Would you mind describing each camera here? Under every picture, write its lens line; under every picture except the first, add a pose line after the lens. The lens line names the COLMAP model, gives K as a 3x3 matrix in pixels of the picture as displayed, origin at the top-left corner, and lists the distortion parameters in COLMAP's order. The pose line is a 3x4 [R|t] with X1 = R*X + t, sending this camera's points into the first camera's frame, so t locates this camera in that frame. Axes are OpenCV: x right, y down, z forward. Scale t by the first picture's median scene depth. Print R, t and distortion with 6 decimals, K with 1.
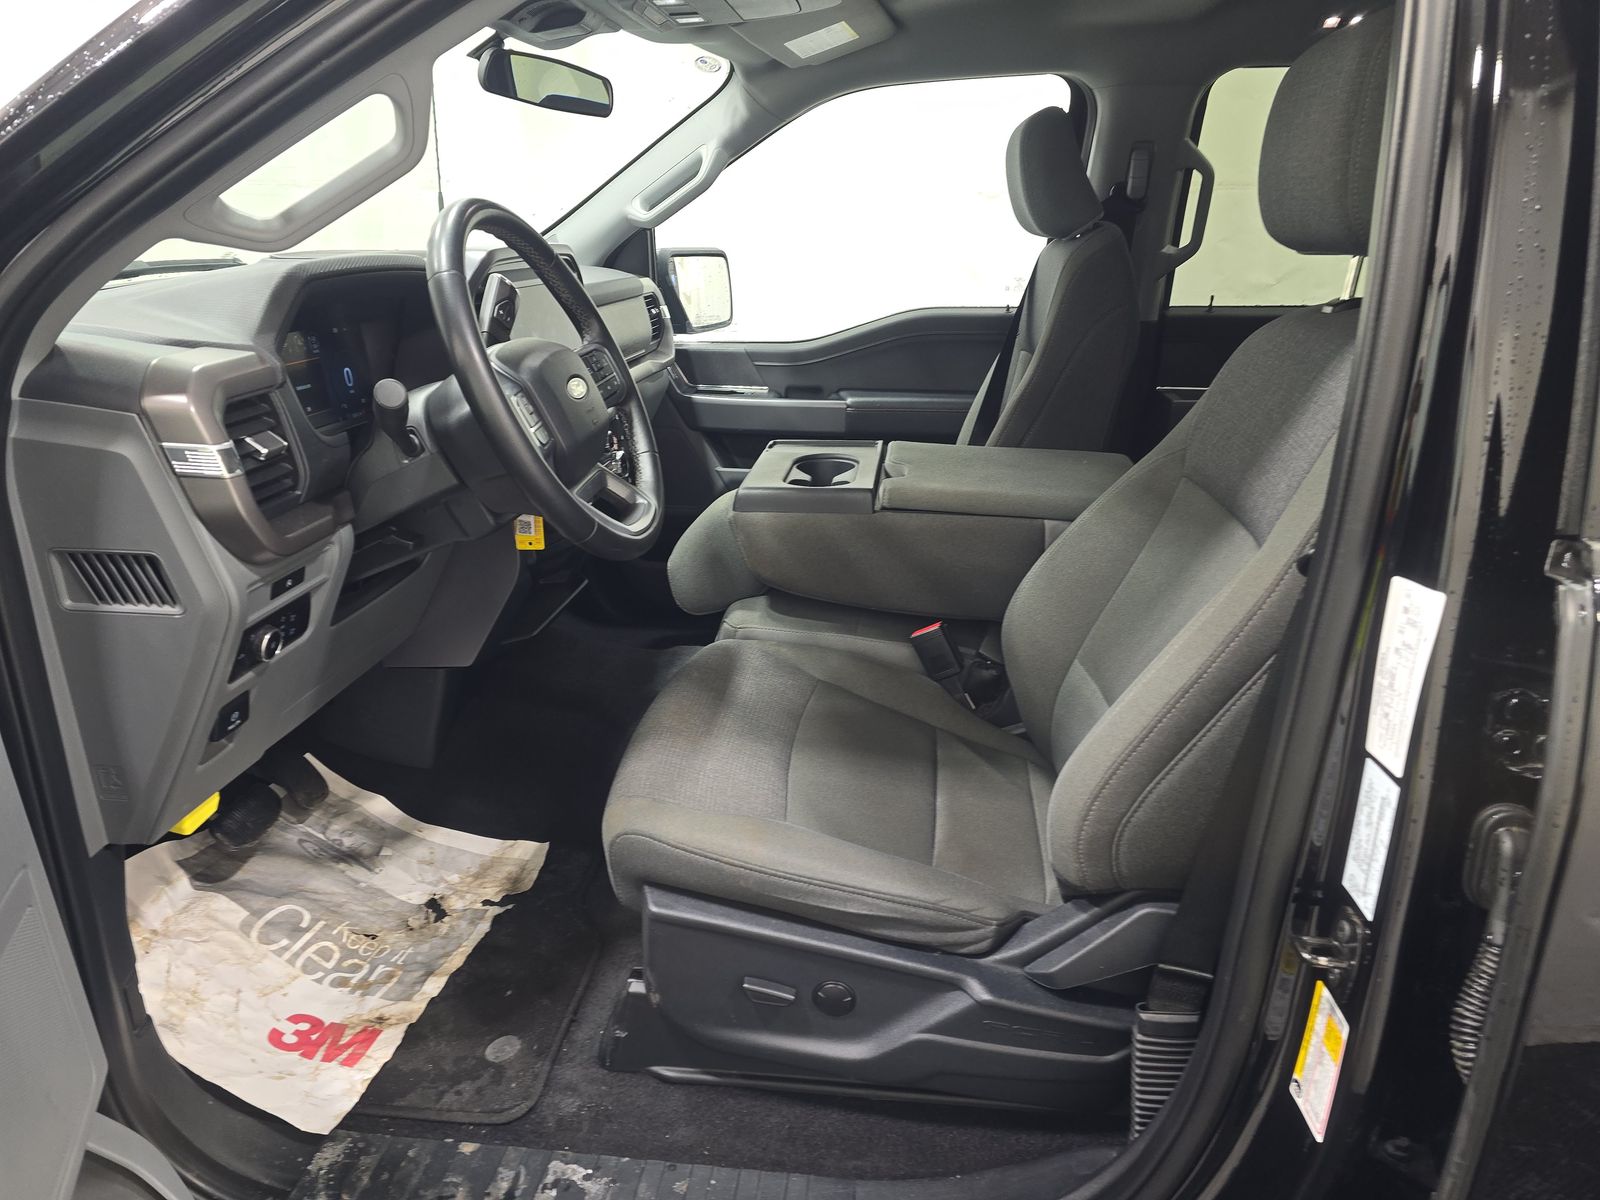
lens RADIAL K [[1061.1, 0, 800.2], [0, 1061.1, 596.6], [0, 0, 1]] dist [0.040217, -0.037776]
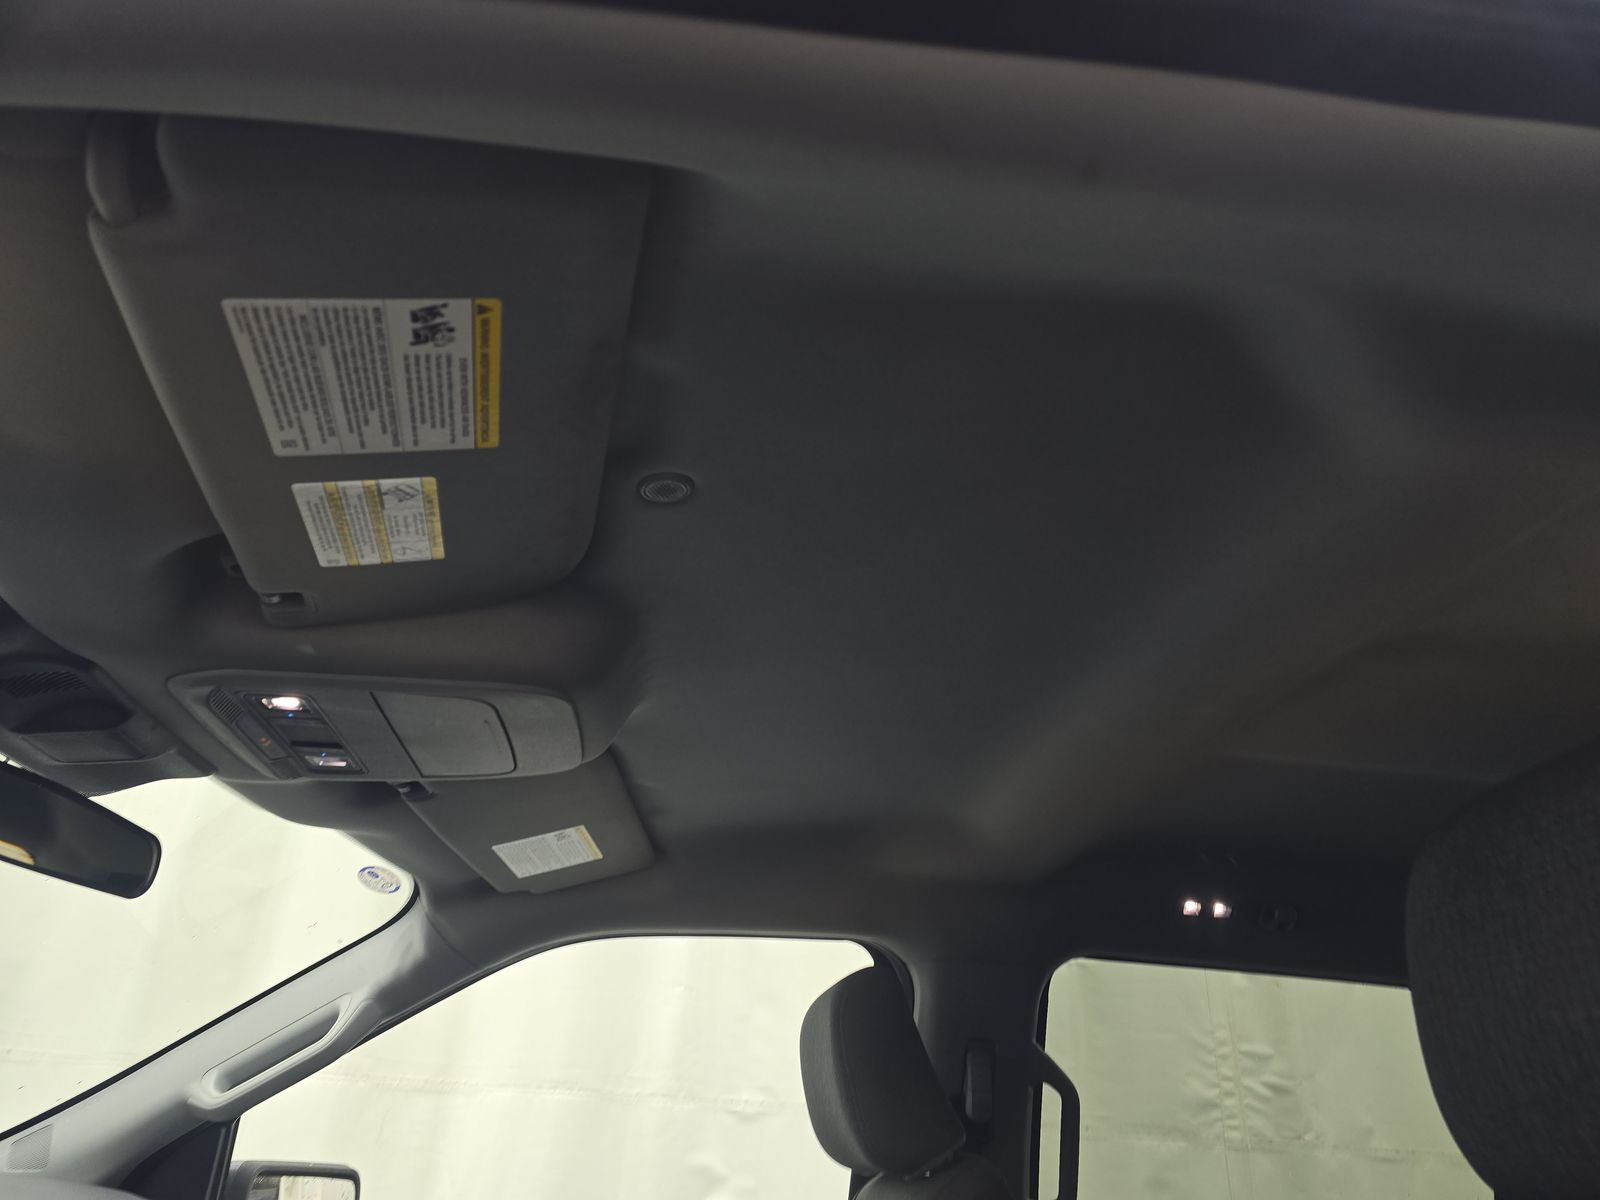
lens RADIAL K [[1061.1, 0, 800.6], [0, 1061.1, 601.2], [0, 0, 1]] dist [0.040217, -0.037776]
pose [[0.971683, 0.152406, 0.180569, 0.025964], [0.026596, 0.688784, -0.724478, -0.107412], [-0.234788, 0.708765, 0.665226, 0.333282]]
